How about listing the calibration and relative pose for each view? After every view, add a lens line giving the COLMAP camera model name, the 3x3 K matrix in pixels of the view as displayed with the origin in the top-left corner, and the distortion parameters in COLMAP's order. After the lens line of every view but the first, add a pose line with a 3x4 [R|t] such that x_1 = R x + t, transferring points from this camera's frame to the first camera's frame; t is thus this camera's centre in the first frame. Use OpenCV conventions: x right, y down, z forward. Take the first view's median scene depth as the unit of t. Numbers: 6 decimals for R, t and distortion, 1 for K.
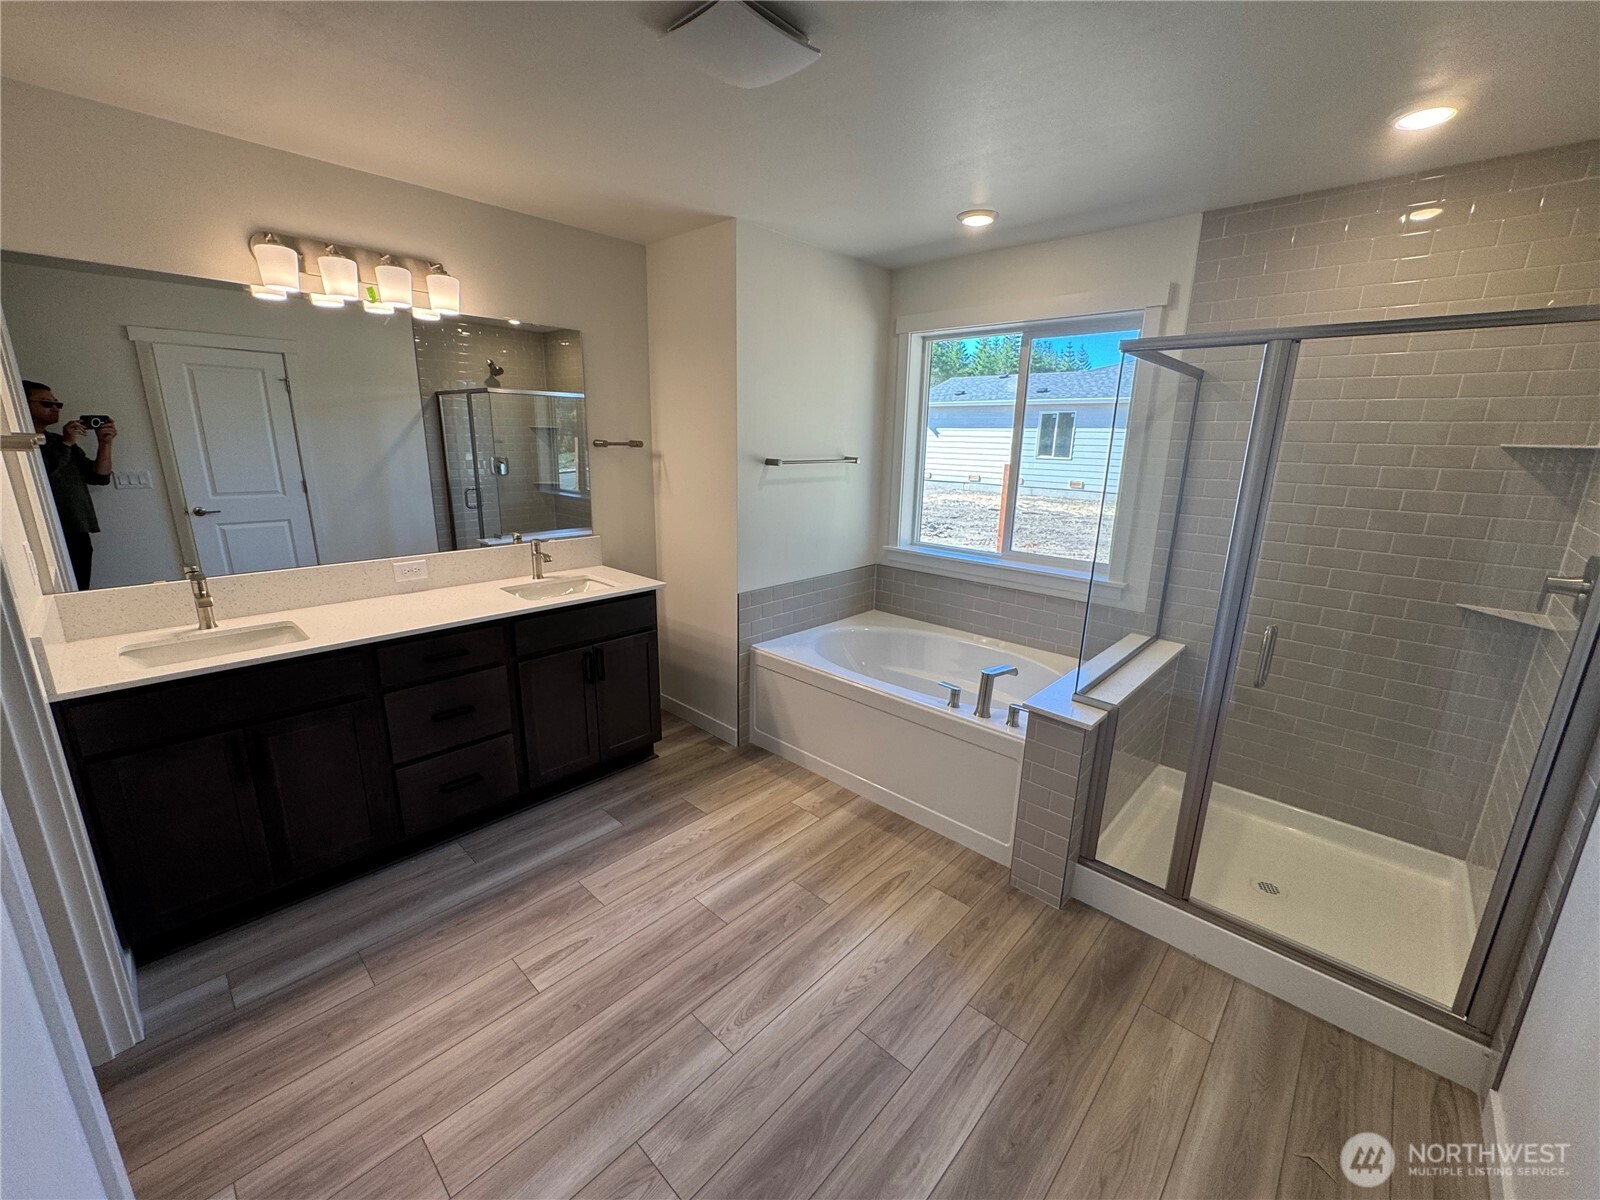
lens RADIAL K [[655.2, 0, 812.5], [0, 655.2, 603.1], [0, 0, 1]] dist [-0.001404, 0.000133]
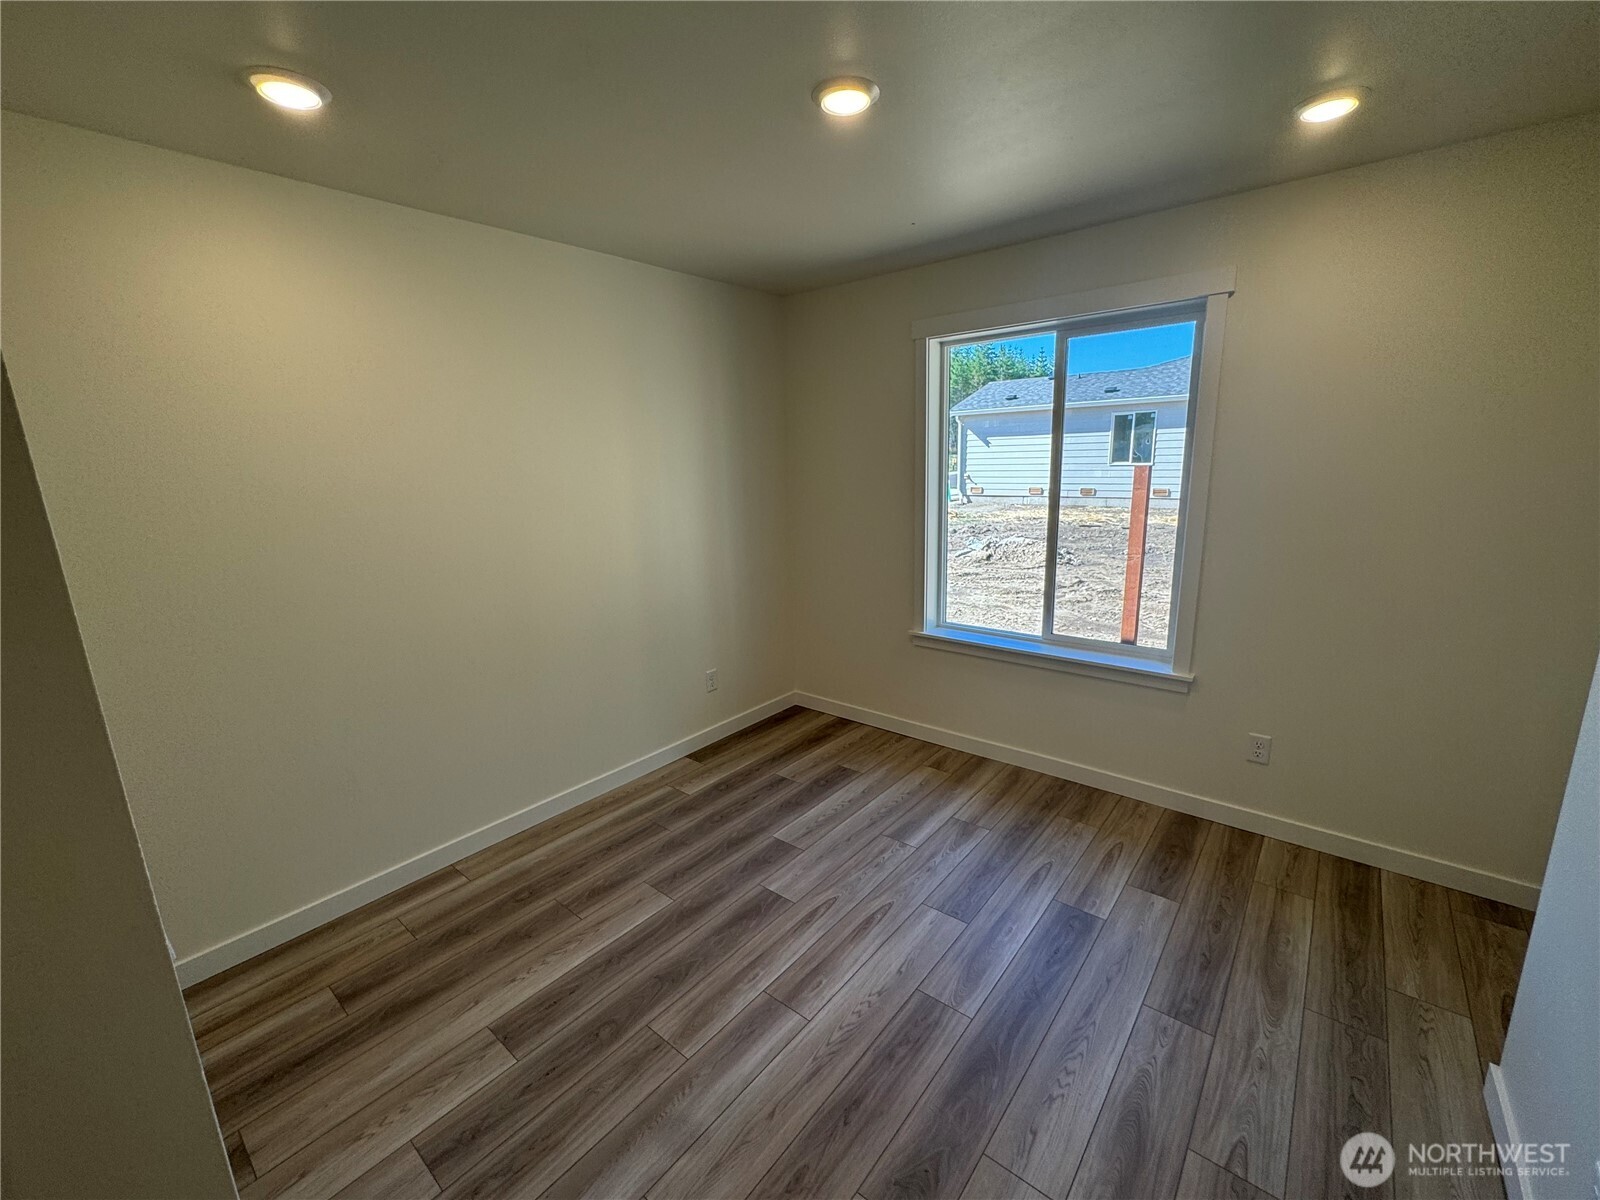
lens RADIAL K [[655.2, 0, 798.4], [0, 655.2, 601.2], [0, 0, 1]] dist [-0.001404, 0.000133]
pose [[0.995280, -0.067446, 0.069776, -0.141980], [0.069572, 0.997170, -0.028497, -0.036221], [-0.067657, 0.033217, 0.997156, 0.129848]]
